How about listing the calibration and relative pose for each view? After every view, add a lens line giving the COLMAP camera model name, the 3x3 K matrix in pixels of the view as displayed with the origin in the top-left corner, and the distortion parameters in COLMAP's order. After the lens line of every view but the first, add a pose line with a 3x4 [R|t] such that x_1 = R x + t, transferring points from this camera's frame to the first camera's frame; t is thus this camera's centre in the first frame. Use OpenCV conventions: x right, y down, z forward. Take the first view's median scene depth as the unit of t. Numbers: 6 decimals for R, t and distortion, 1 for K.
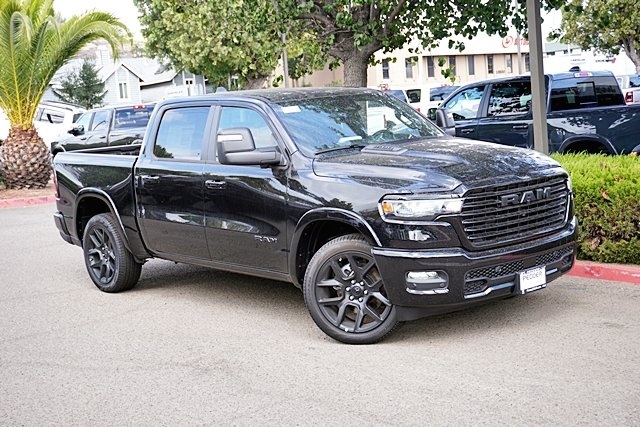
lens RADIAL K [[1009.5, 0, 321.1], [0, 1009.5, 251.6], [0, 0, 1]] dist [-0.006847, 0.155724]
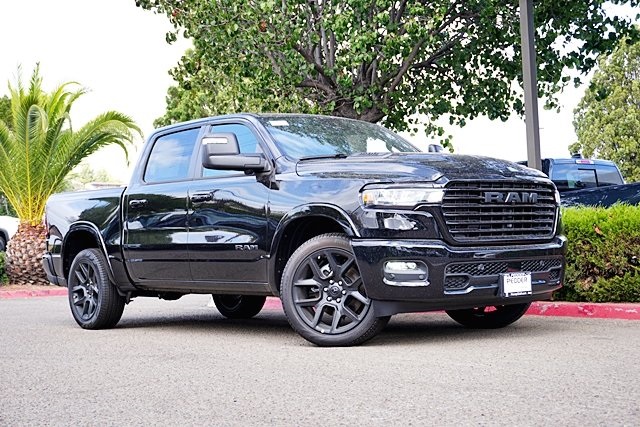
lens RADIAL K [[1009.5, 0, 321.1], [0, 1009.5, 251.6], [0, 0, 1]] dist [-0.006847, 0.155724]
pose [[0.999107, 0.036767, -0.020837, 0.036361], [-0.039714, 0.985421, -0.165435, 0.144032], [0.014451, 0.166115, 0.986001, 0.037501]]
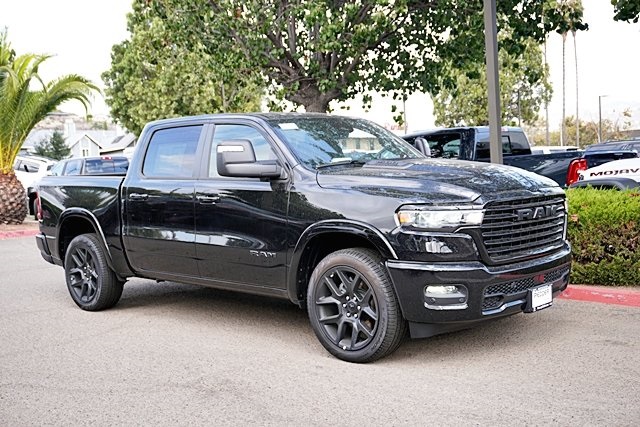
lens RADIAL K [[760.0, 0, 311.3], [0, 760.0, 233.3], [0, 0, 1]] dist [0.013717, 0.023701]
pose [[0.994533, 0.015541, 0.103260, -0.081339], [-0.008103, 0.997367, -0.072068, 0.019128], [-0.104108, 0.070837, 0.992040, 0.246931]]
